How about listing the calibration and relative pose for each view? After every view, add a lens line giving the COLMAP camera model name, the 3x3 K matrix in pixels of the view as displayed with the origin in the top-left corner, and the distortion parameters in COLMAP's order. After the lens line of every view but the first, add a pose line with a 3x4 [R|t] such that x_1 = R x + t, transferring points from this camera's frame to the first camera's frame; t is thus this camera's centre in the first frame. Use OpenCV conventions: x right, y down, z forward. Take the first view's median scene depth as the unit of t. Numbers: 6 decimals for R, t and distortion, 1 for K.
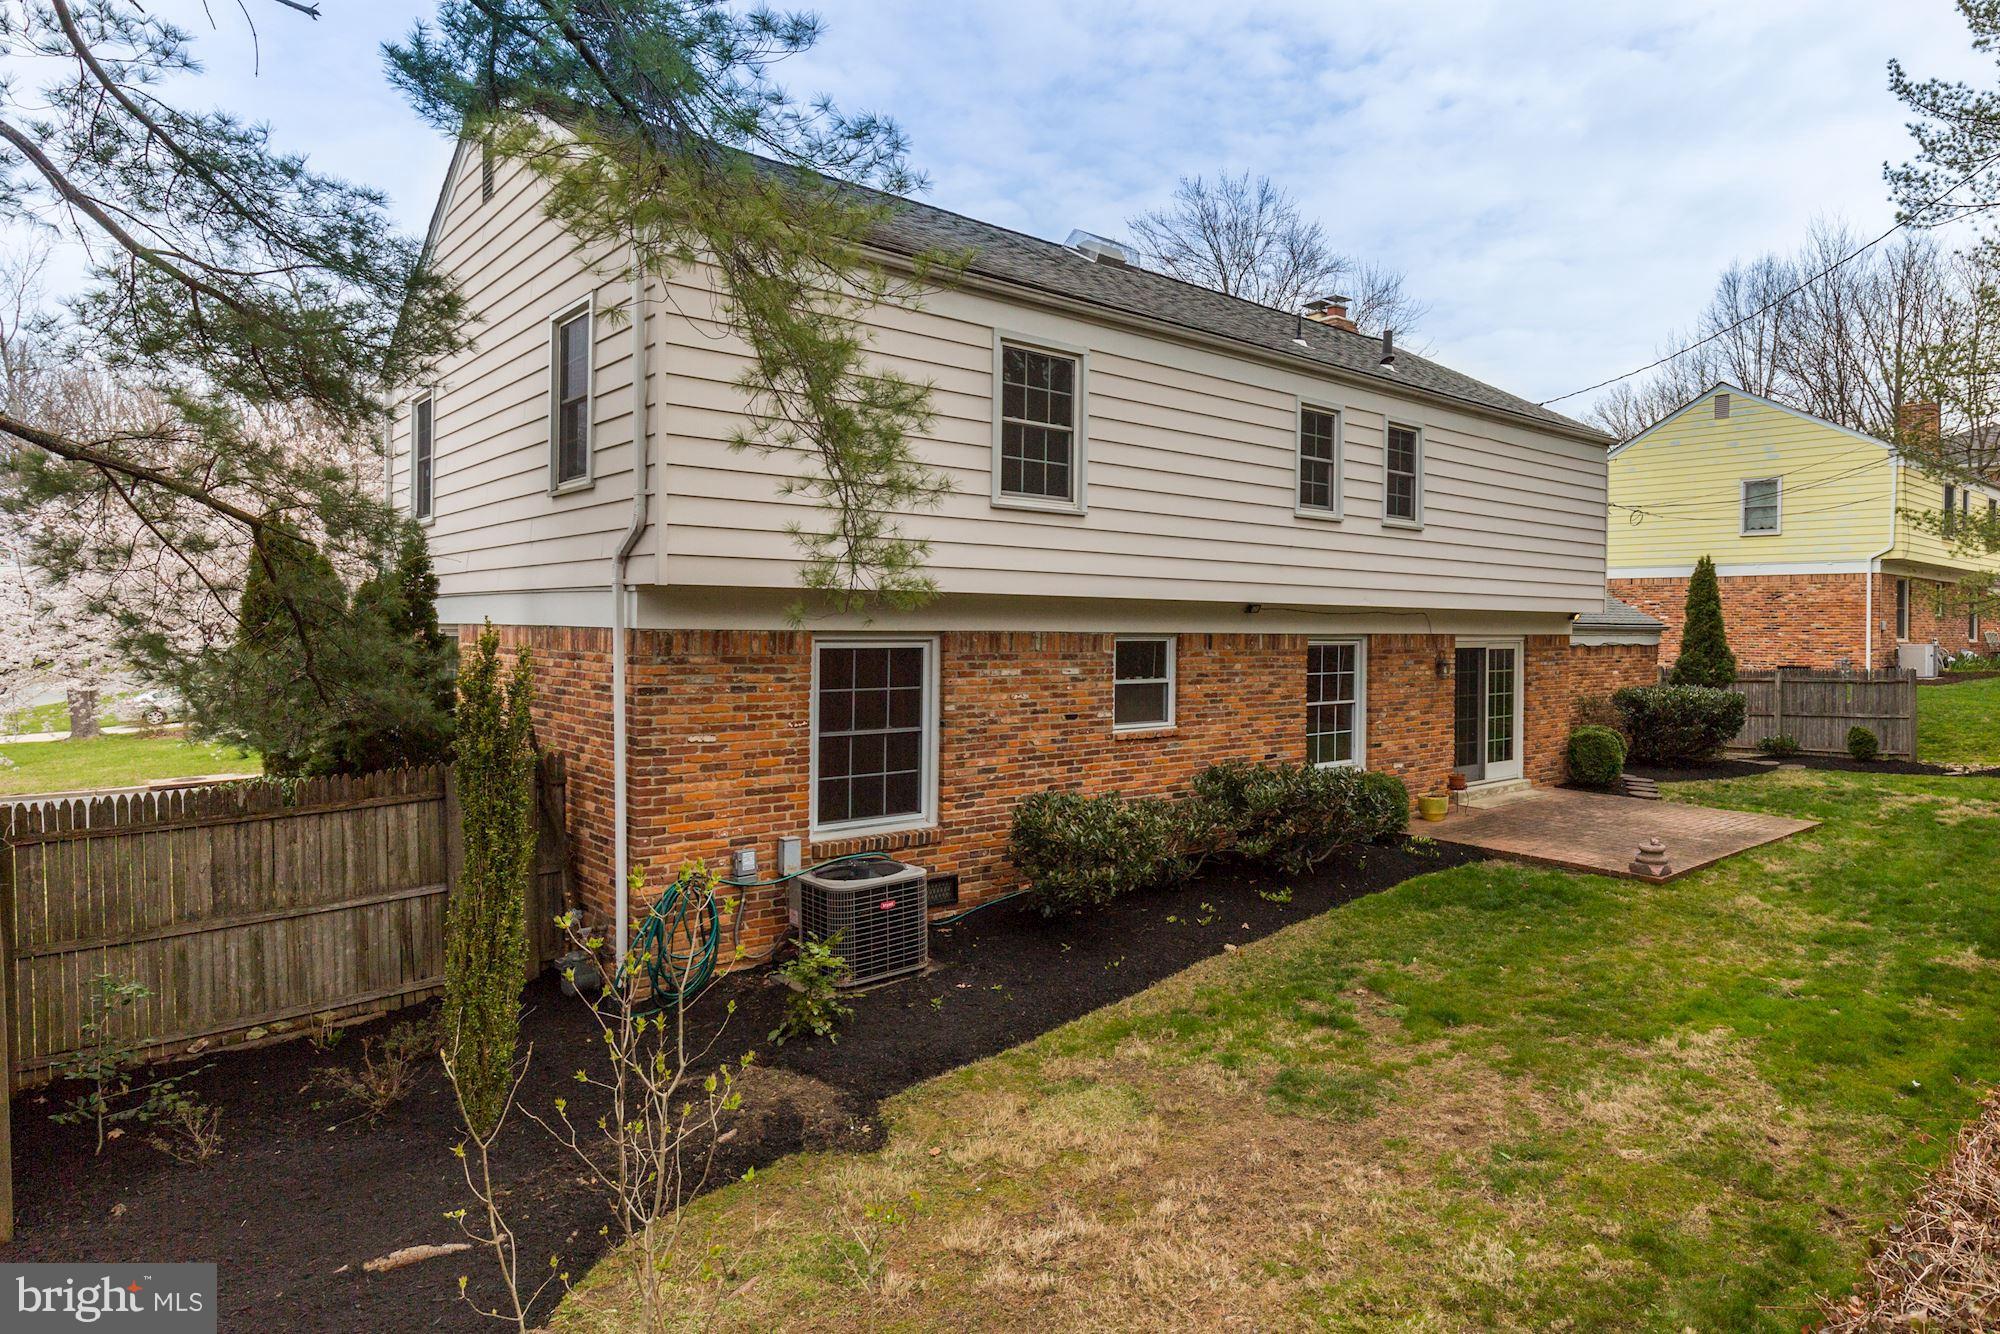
lens RADIAL K [[977.2, 0, 1046.3], [0, 977.2, 642.9], [0, 0, 1]] dist [0.004228, -0.000040]
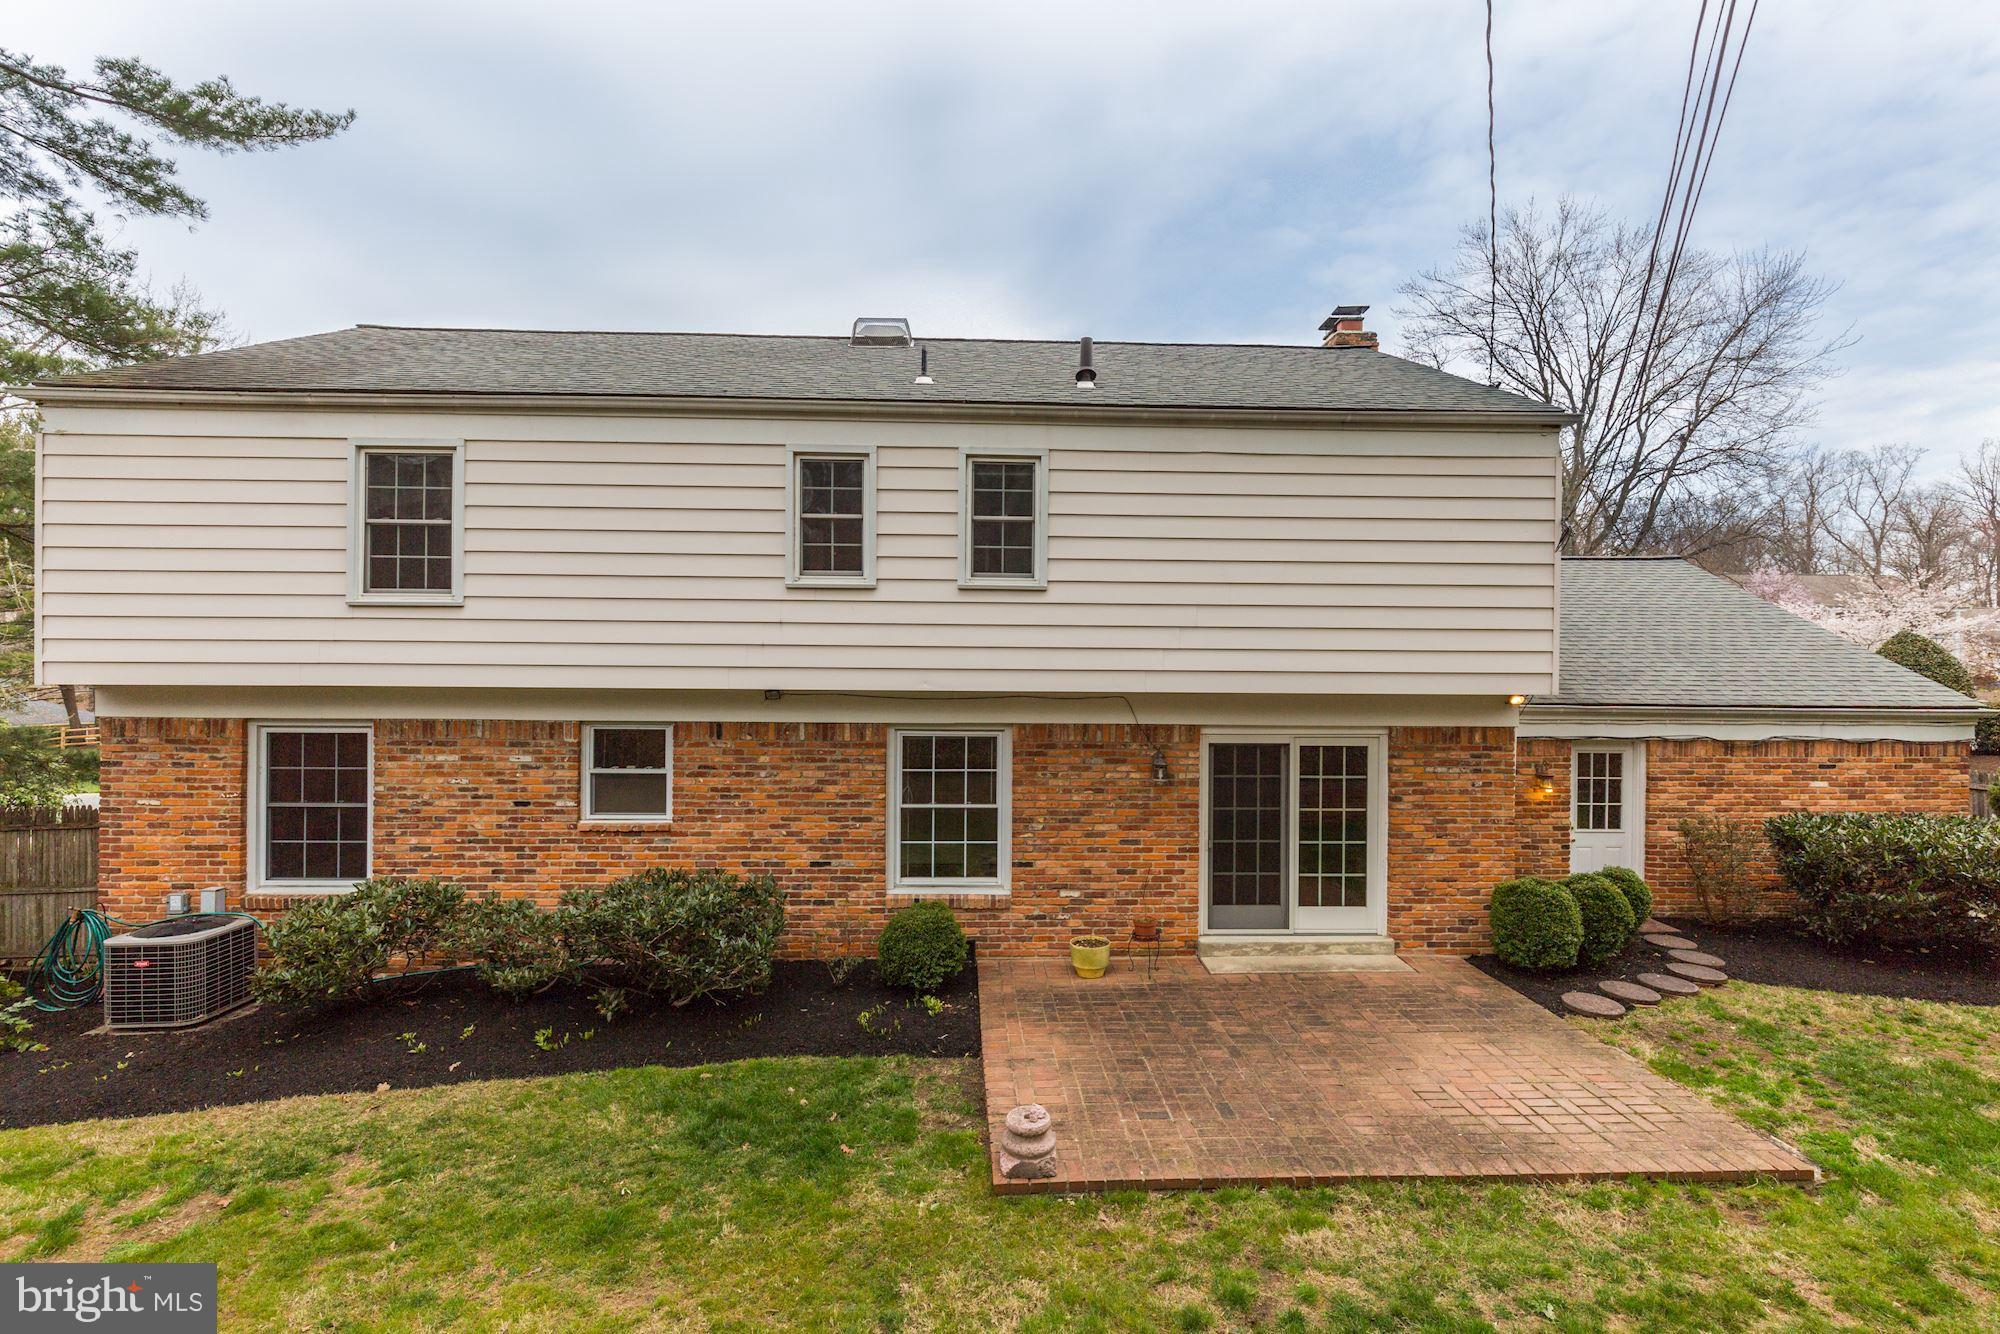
lens RADIAL K [[735.8, 0, 1007.8], [0, 735.8, 692.6], [0, 0, 1]] dist [0.002138, -0.000202]
pose [[0.820812, 0.002528, -0.571193, 0.893443], [-0.010348, 0.999892, -0.010445, -0.037656], [0.571105, 0.014484, 0.820749, 0.672058]]
